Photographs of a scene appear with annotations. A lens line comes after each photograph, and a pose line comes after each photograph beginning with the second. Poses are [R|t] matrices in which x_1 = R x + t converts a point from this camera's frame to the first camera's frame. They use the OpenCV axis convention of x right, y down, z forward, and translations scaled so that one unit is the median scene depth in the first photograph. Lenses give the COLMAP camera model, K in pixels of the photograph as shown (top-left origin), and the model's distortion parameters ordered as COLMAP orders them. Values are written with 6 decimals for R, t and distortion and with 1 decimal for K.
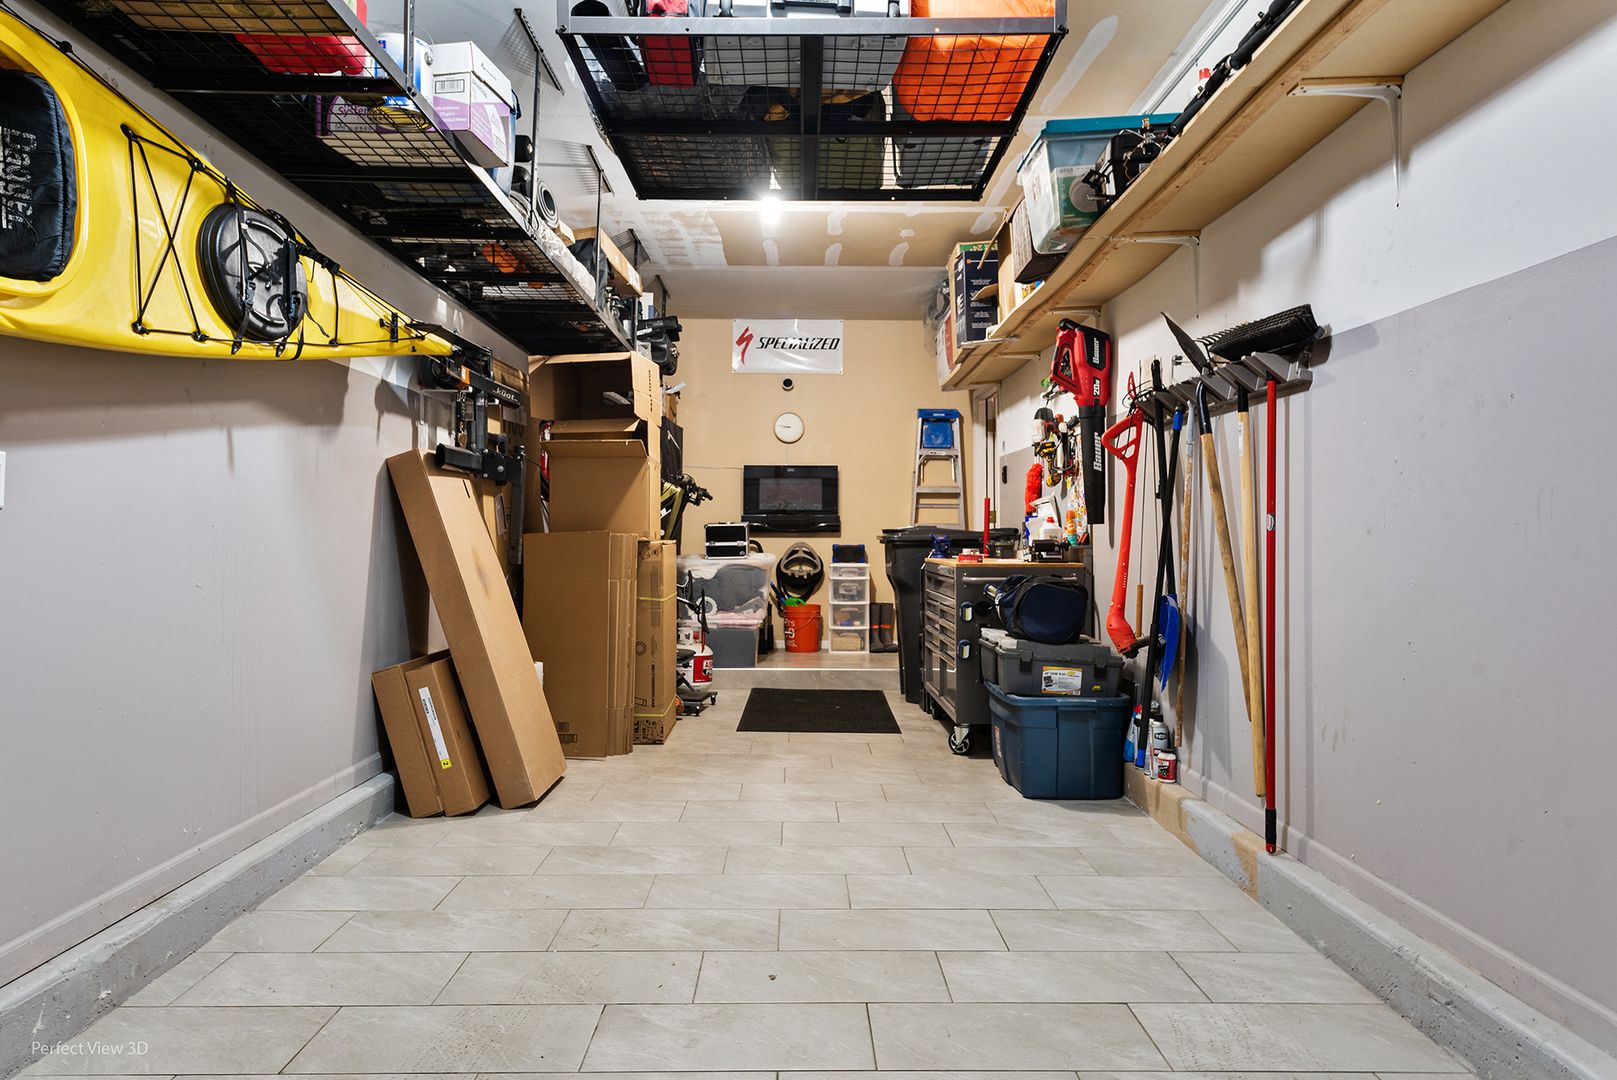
lens RADIAL K [[1070.5, 0, 812.8], [0, 1070.5, 538.9], [0, 0, 1]] dist [0.001916, 0.000603]
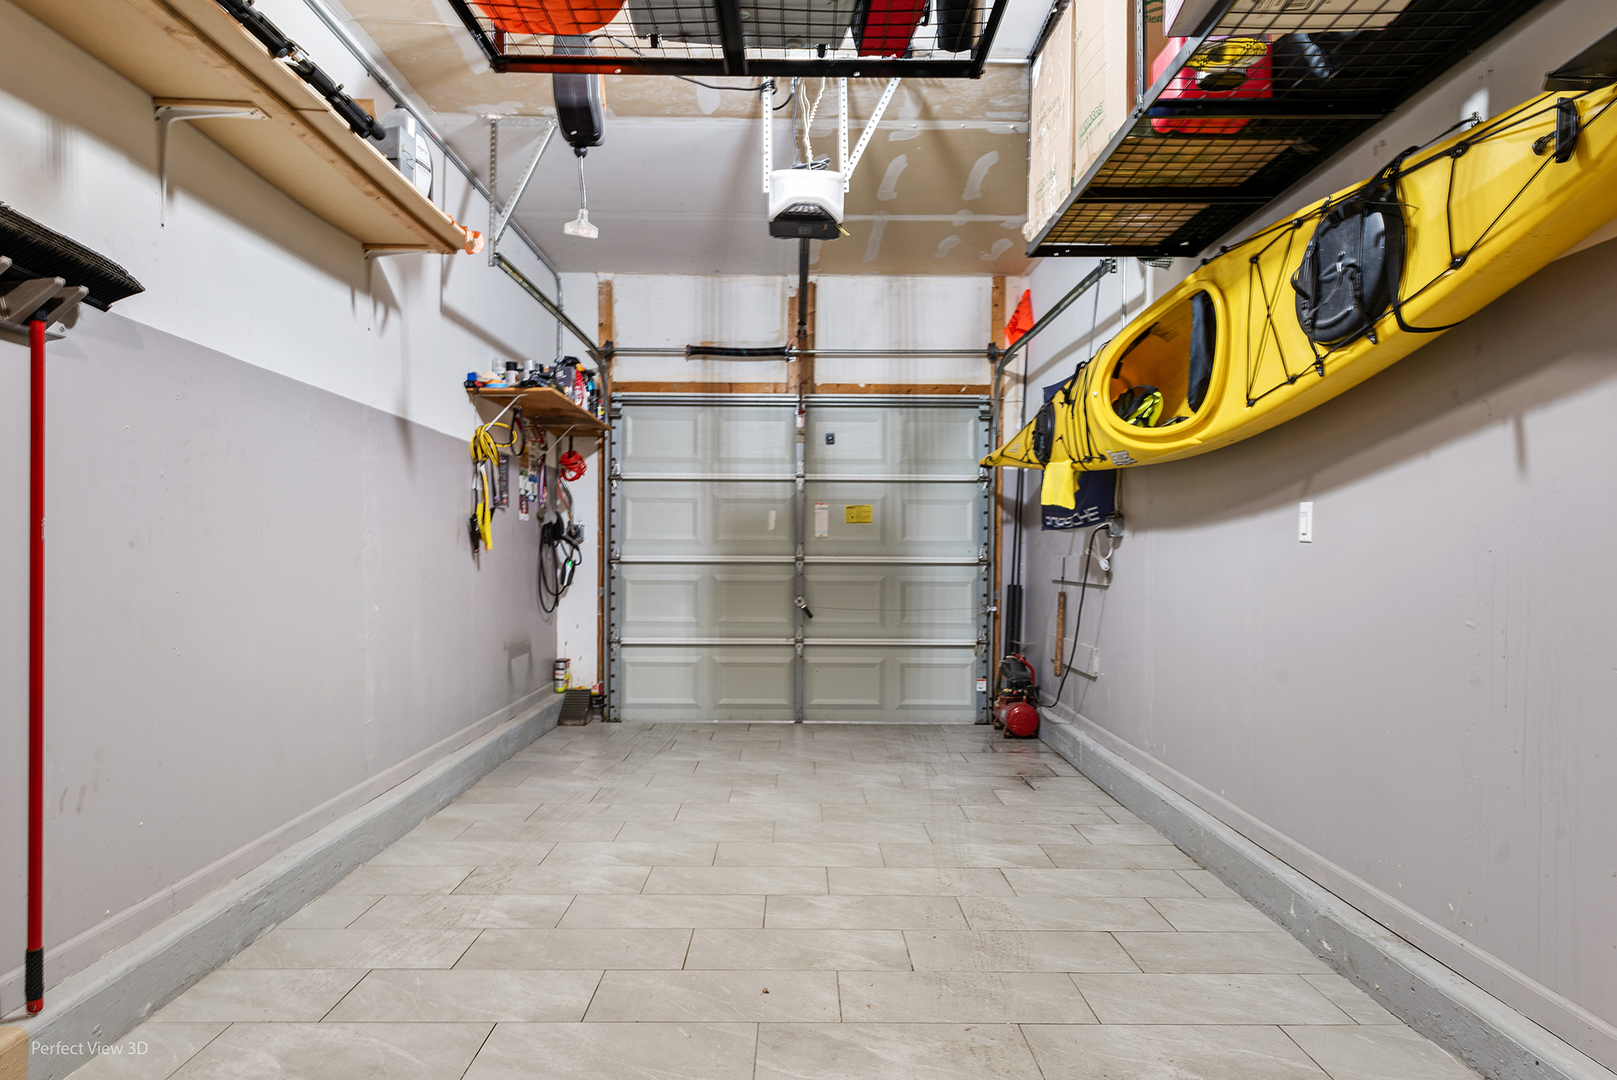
lens RADIAL K [[1070.5, 0, 804.5], [0, 1070.5, 543.2], [0, 0, 1]] dist [0.001916, 0.000603]
pose [[-0.999873, -0.010860, 0.011630, -0.080447], [-0.010940, 0.999916, -0.006886, -0.007860], [-0.011554, -0.007012, -0.999909, 1.984707]]
